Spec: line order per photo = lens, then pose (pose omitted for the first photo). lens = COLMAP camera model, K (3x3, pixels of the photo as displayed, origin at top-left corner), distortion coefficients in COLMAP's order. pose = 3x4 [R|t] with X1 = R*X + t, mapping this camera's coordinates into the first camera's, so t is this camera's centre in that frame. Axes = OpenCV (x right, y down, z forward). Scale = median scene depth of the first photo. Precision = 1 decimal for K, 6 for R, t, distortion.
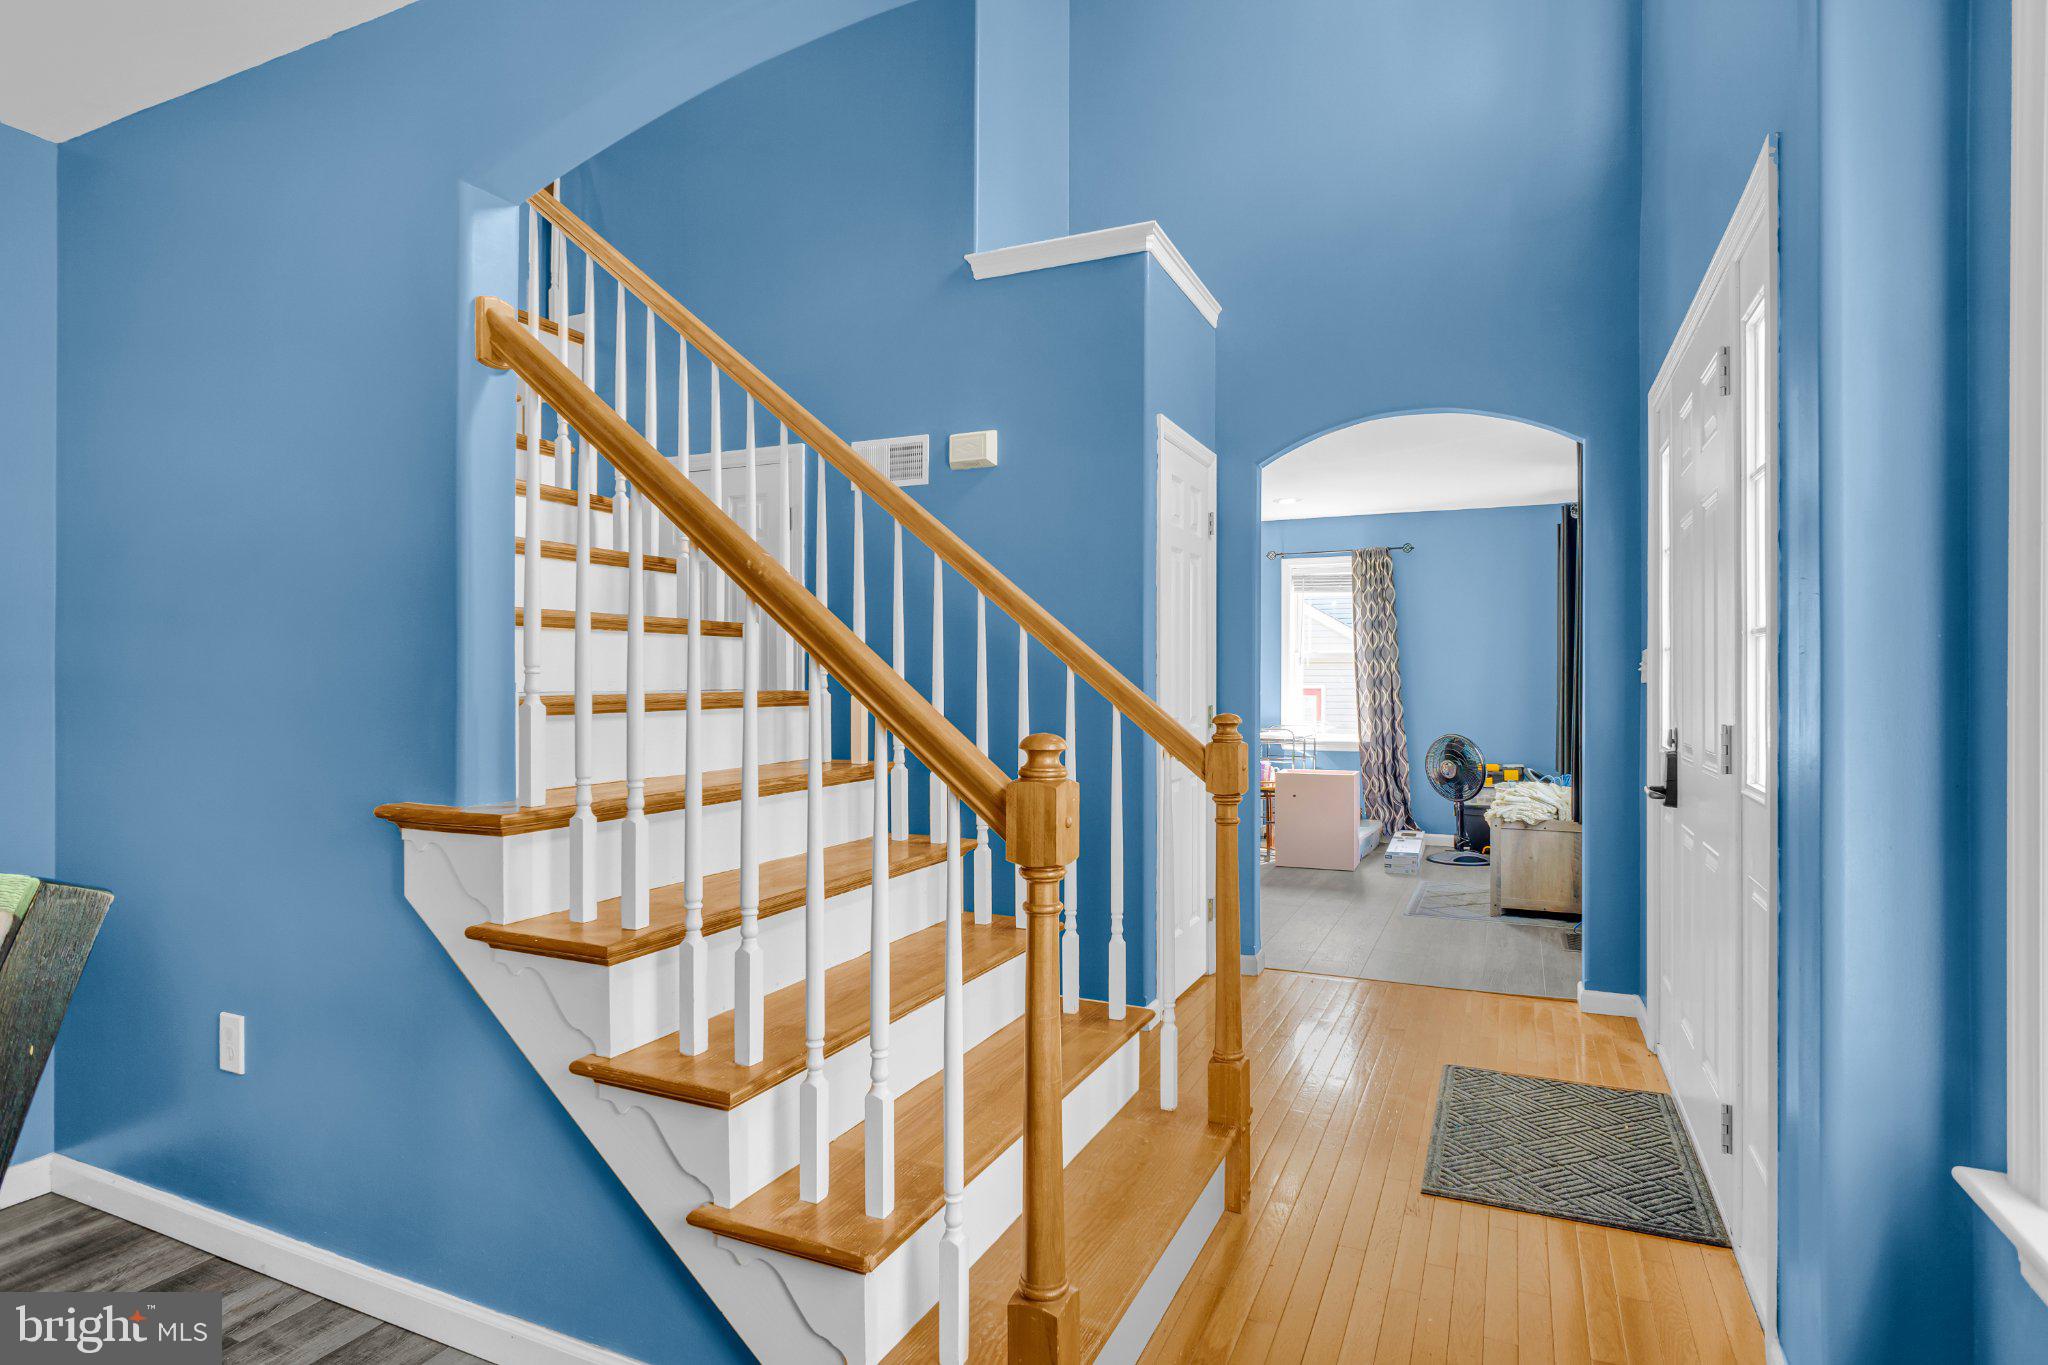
lens RADIAL K [[1090.7, 0, 1010.5], [0, 1090.7, 696.1], [0, 0, 1]] dist [-0.012818, 0.001459]
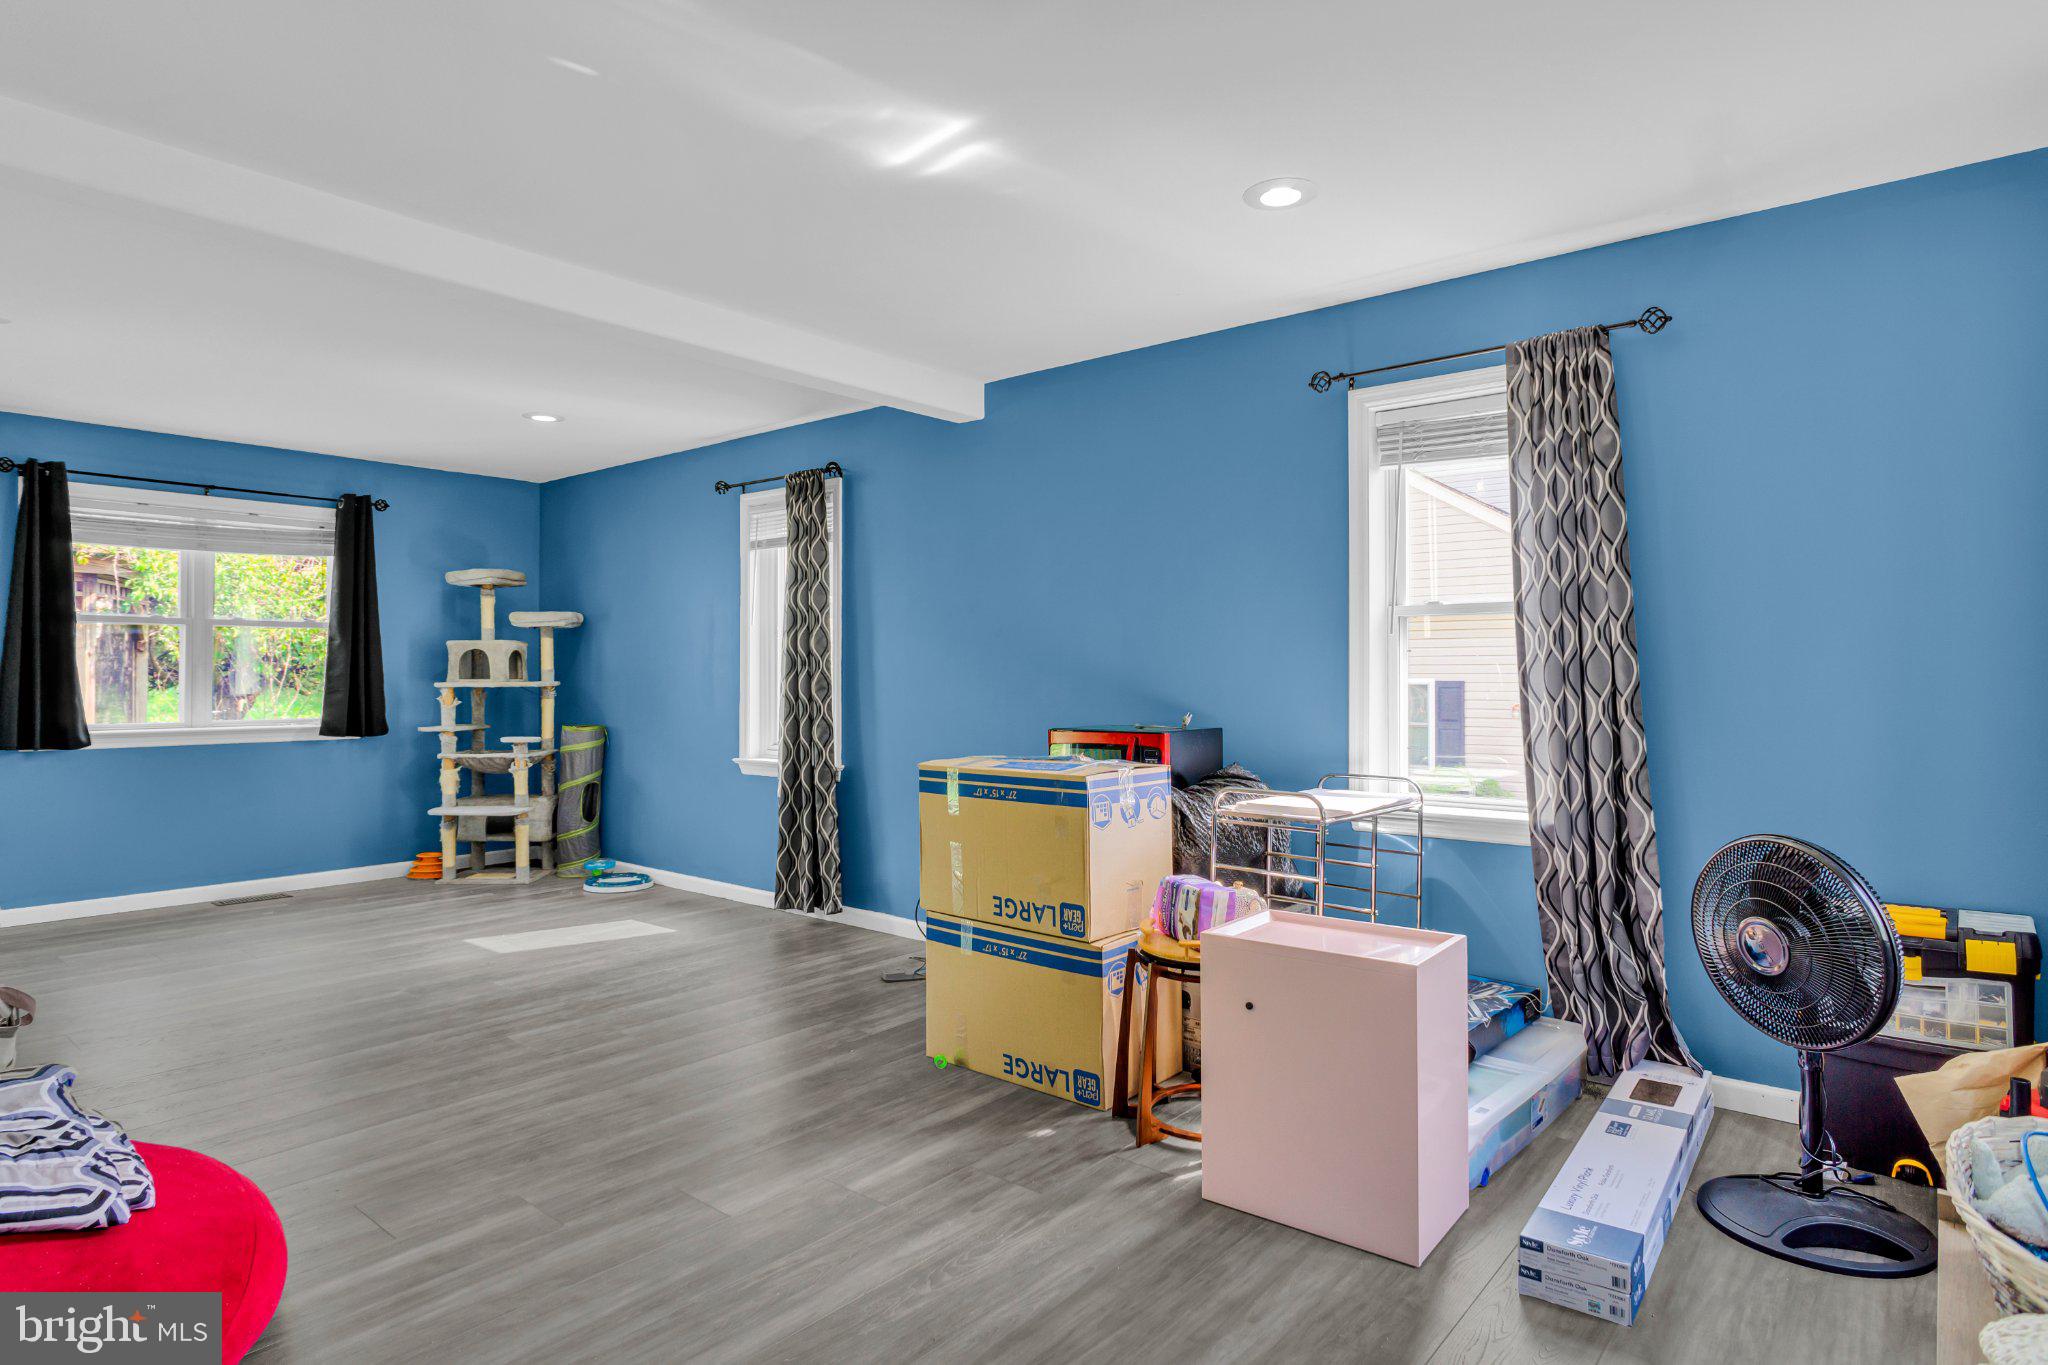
lens RADIAL K [[1090.7, 0, 1037.8], [0, 1090.7, 678.2], [0, 0, 1]] dist [-0.012818, 0.001459]
pose [[0.965375, -0.009043, -0.260709, 0.254373], [0.007641, 0.999950, -0.006391, -0.009934], [0.260754, 0.004177, 0.965396, 0.577227]]
